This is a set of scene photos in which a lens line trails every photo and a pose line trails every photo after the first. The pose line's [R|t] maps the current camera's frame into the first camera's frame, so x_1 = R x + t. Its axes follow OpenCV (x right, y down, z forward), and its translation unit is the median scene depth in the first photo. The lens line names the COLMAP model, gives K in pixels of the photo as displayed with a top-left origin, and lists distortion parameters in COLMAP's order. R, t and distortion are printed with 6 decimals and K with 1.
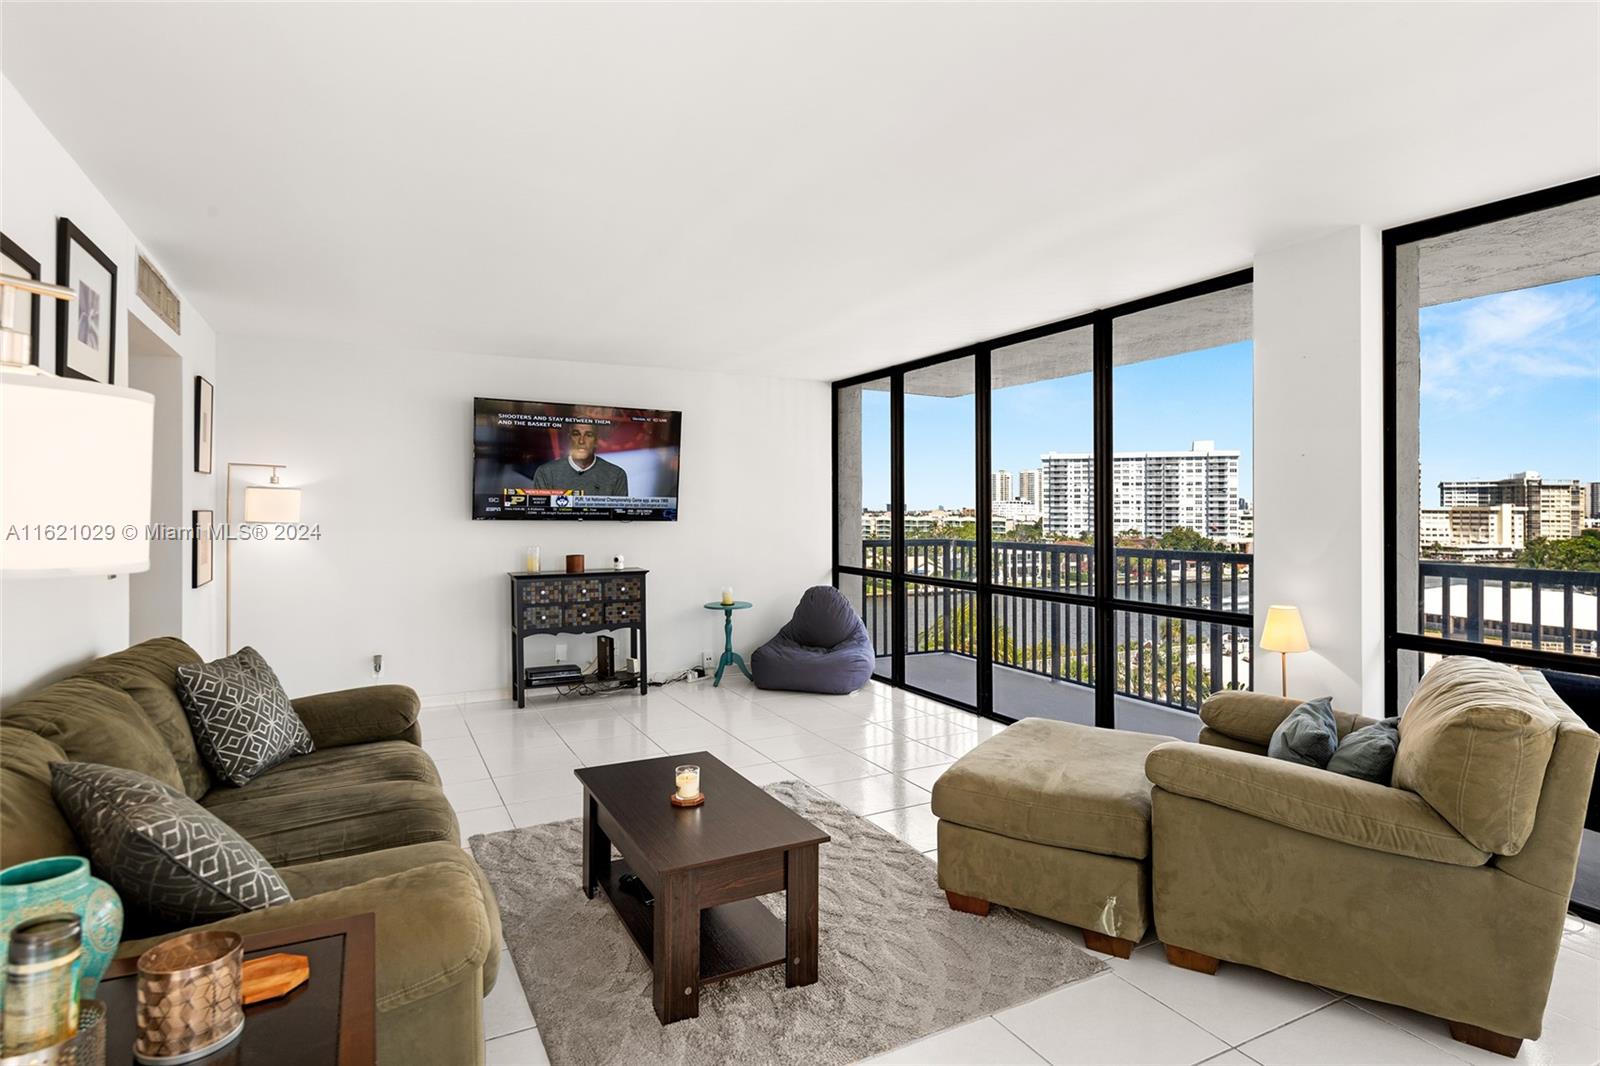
lens RADIAL K [[872.9, 0, 836.4], [0, 872.9, 504.4], [0, 0, 1]] dist [0.016503, -0.001759]
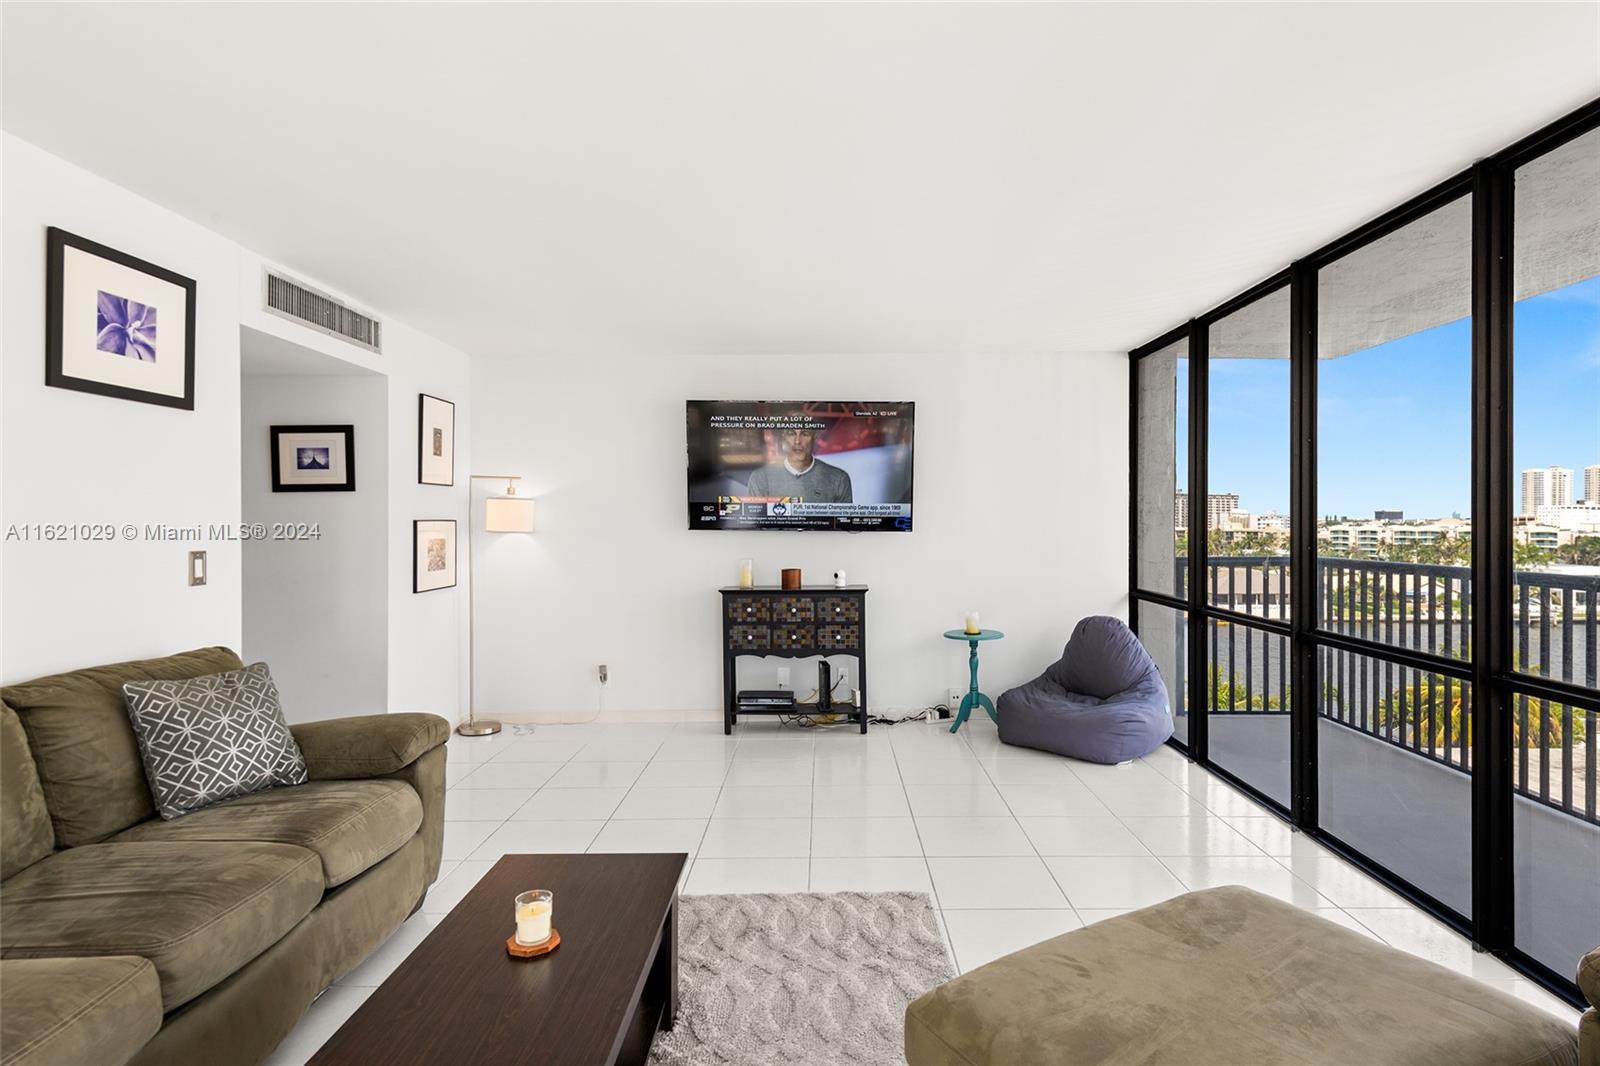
lens RADIAL K [[868.6, 0, 820.0], [0, 868.6, 520.9], [0, 0, 1]] dist [0.016953, -0.001456]
pose [[0.872443, -0.004127, -0.488699, 0.163884], [0.007630, 0.999957, 0.005176, 0.004146], [0.488657, -0.008245, 0.872437, 0.240956]]
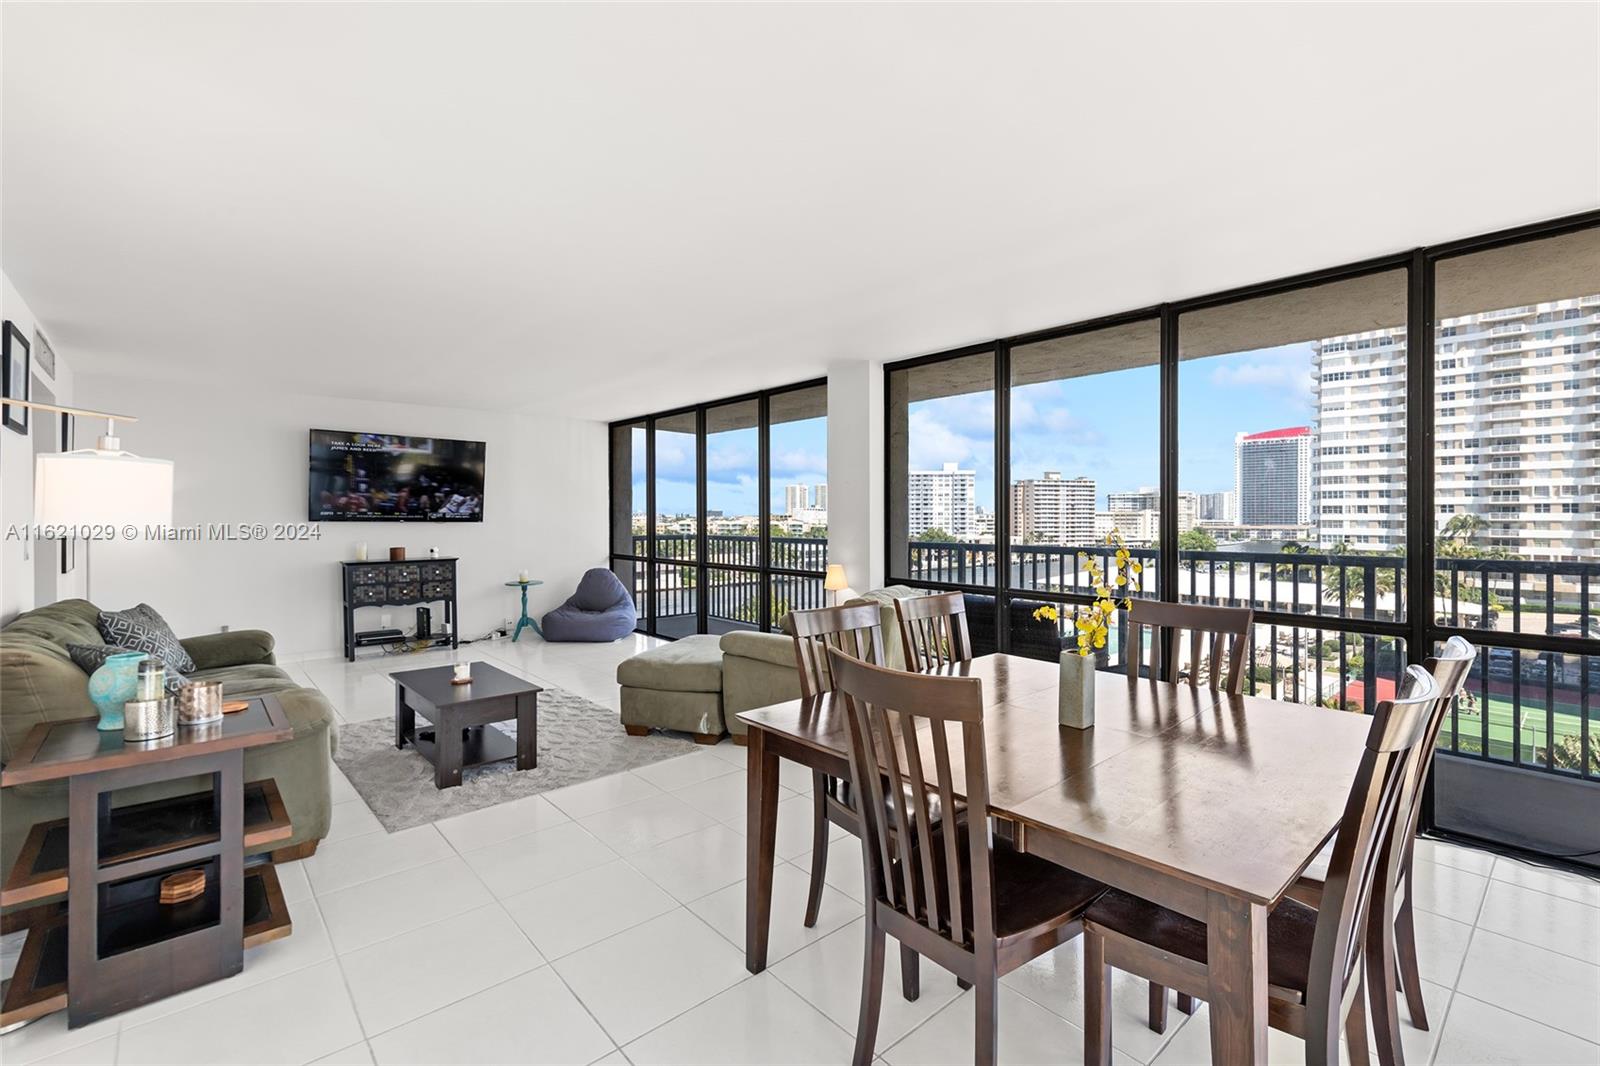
lens RADIAL K [[718.1, 0, 847.3], [0, 718.1, 518.7], [0, 0, 1]] dist [0.029125, -0.000235]
pose [[0.969062, -0.005208, 0.246761, 0.100226], [0.002572, 0.999936, 0.011004, 0.002153], [-0.246803, -0.010028, 0.969014, -0.264242]]
